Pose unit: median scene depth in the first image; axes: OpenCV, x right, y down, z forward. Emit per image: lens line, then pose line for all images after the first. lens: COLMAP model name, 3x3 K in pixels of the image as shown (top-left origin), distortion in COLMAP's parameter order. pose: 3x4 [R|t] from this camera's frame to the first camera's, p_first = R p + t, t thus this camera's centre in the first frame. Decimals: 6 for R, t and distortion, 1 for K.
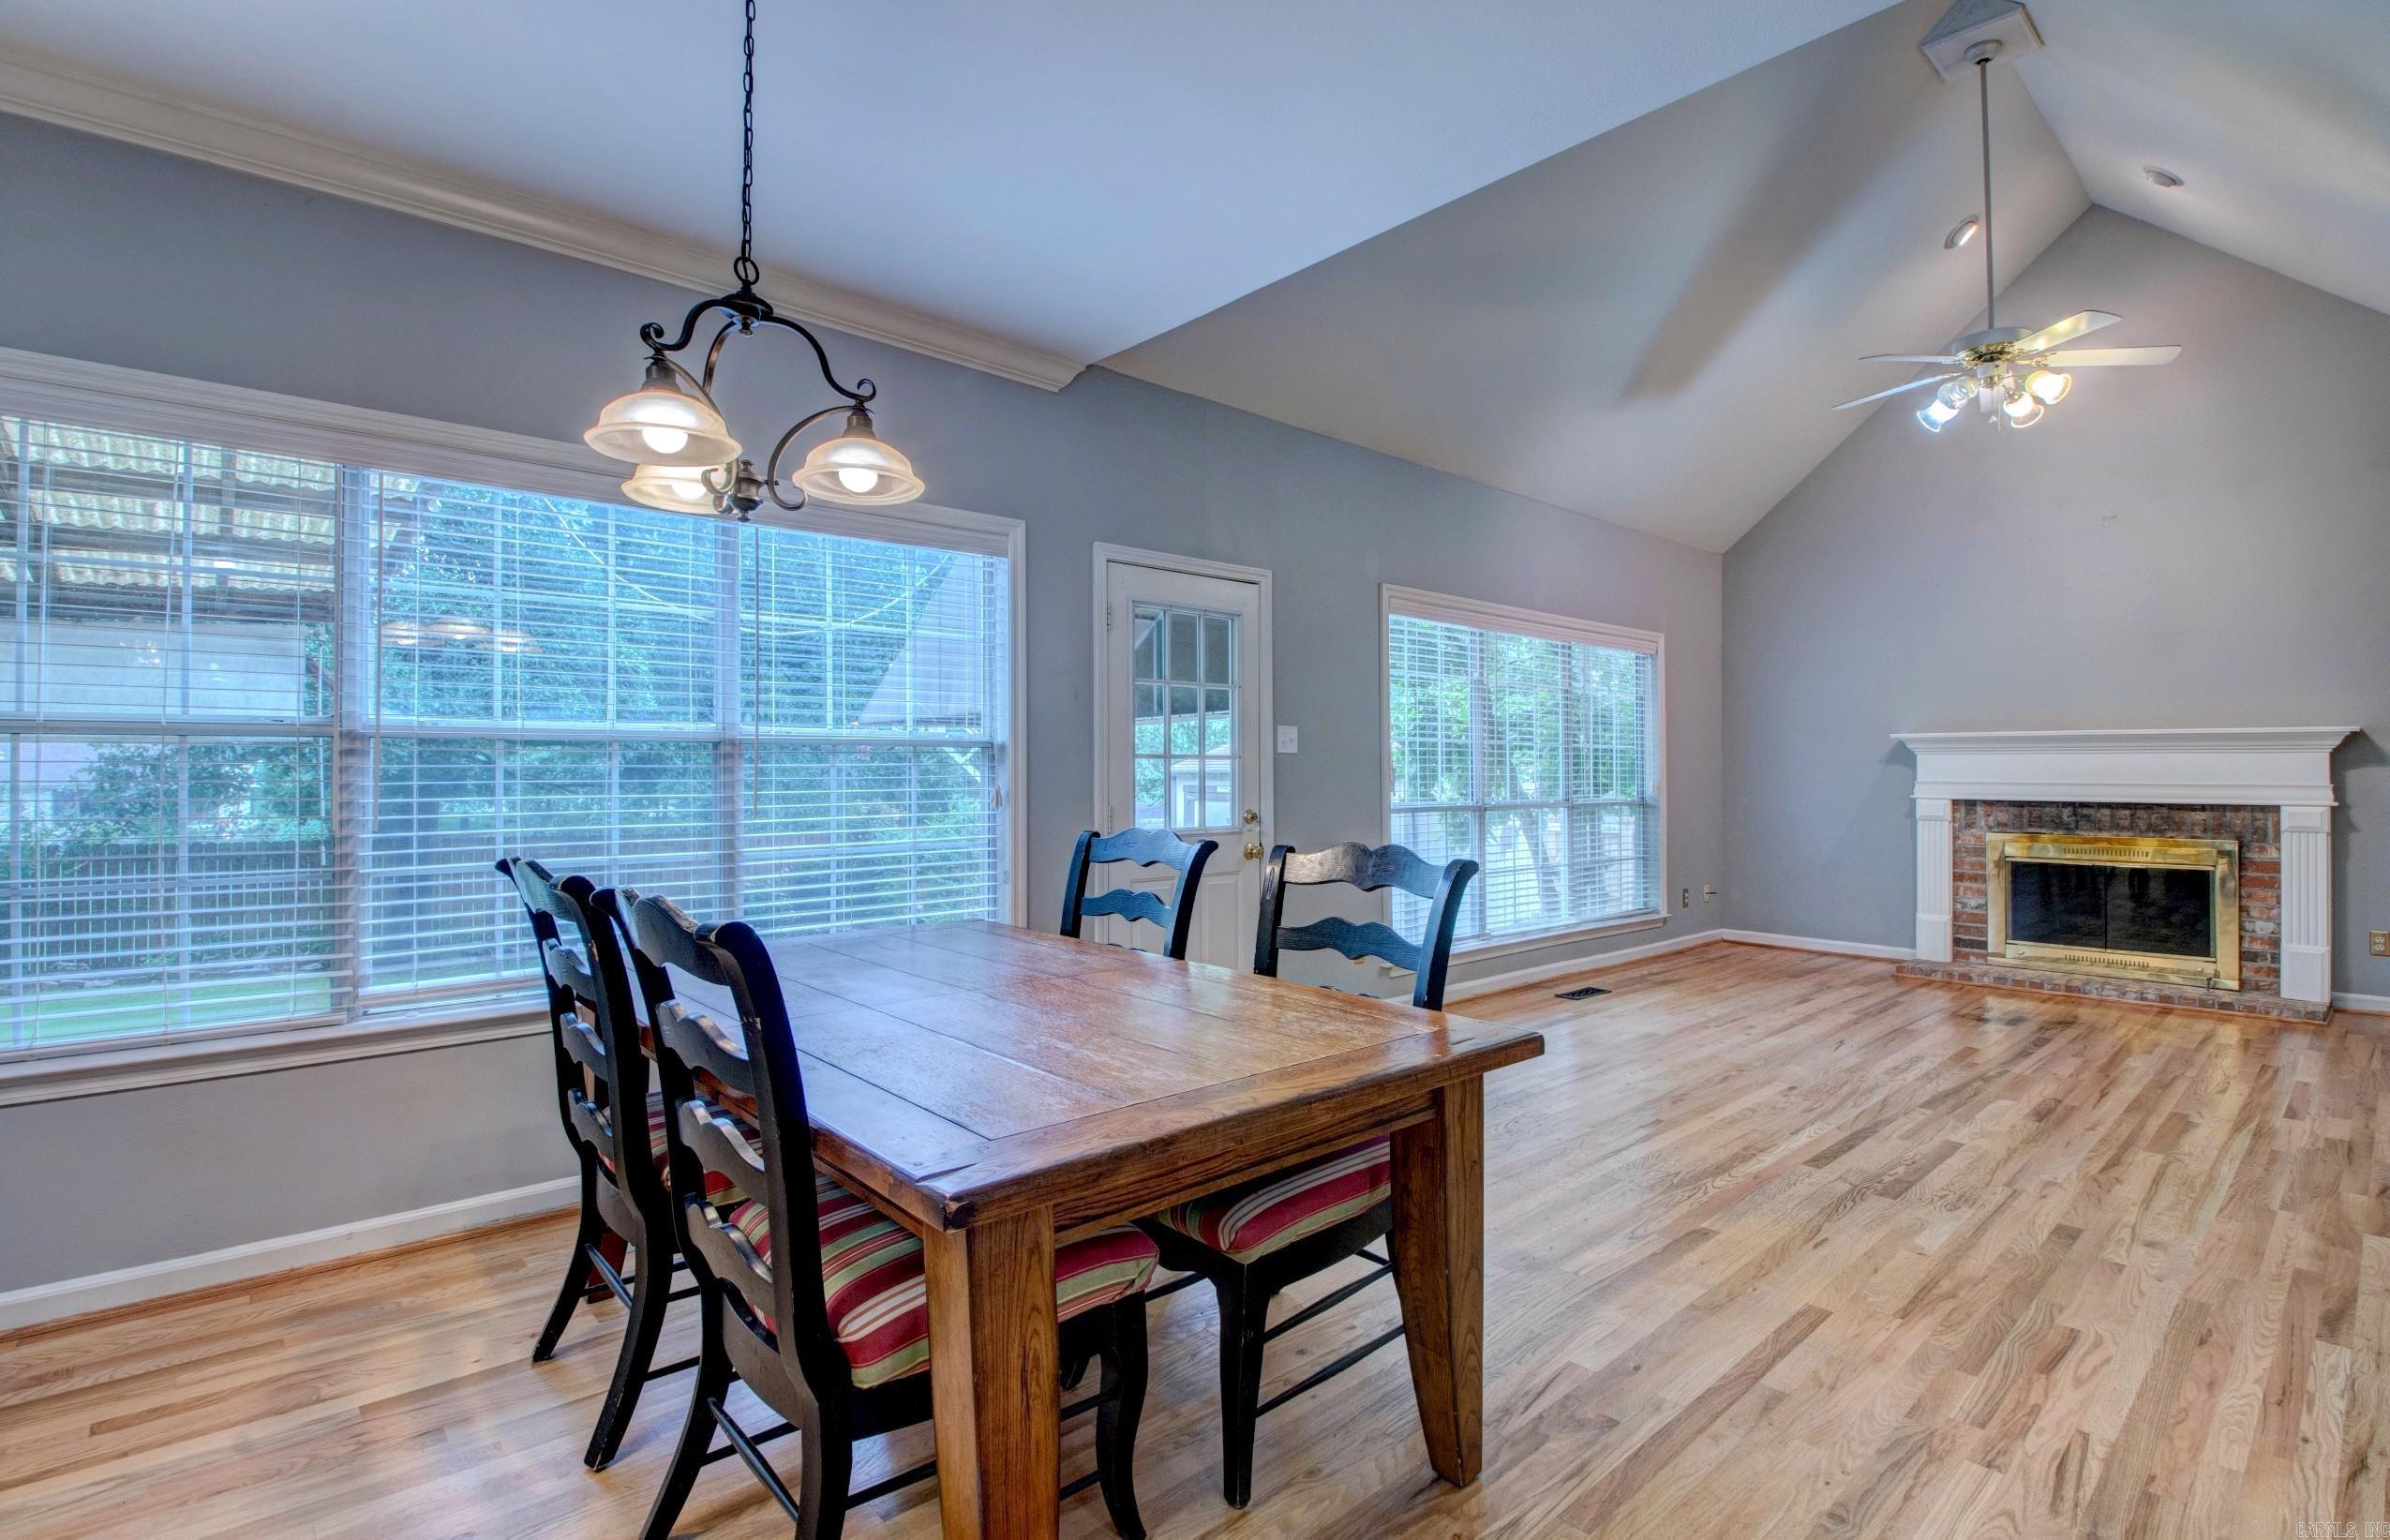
lens RADIAL K [[1112.7, 0, 1189.8], [0, 1112.7, 756.5], [0, 0, 1]] dist [0.012318, -0.024971]
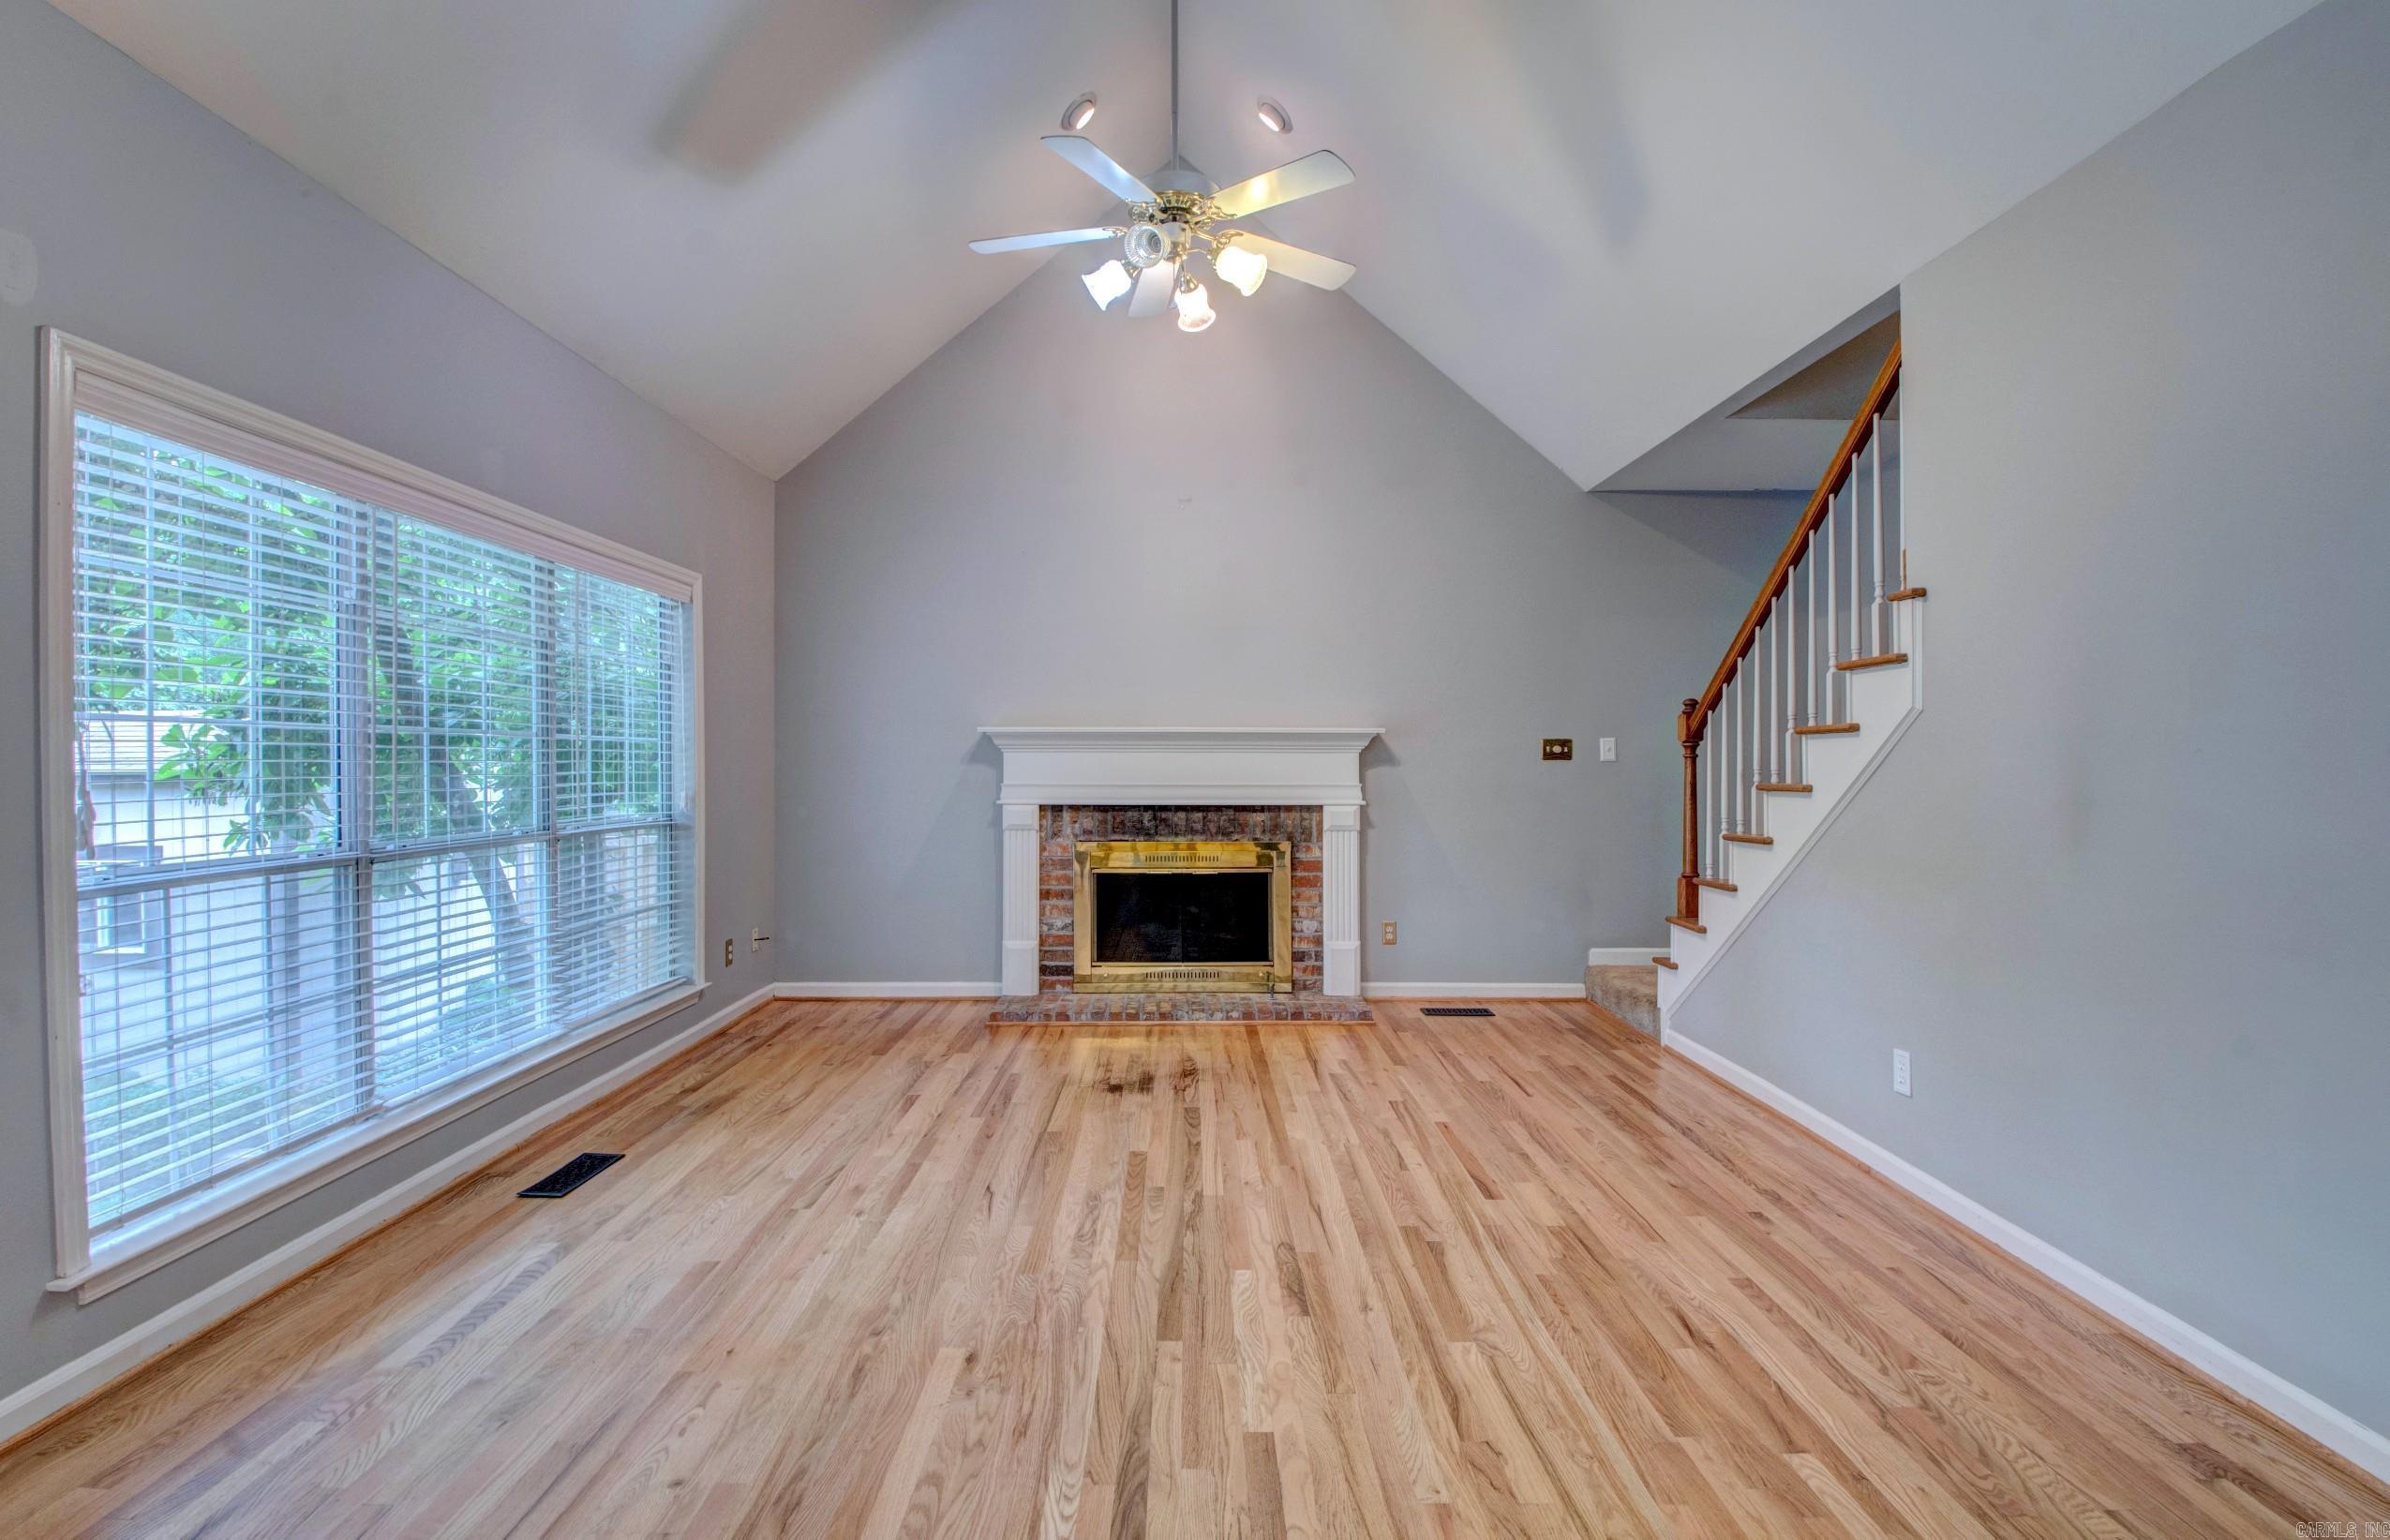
lens RADIAL K [[1112.7, 0, 1189.8], [0, 1112.7, 756.5], [0, 0, 1]] dist [0.012318, -0.024971]
pose [[0.665941, -0.002063, 0.746002, 0.144577], [-0.007358, 0.999929, 0.009333, -0.008596], [-0.745968, -0.011704, 0.665879, 0.403792]]
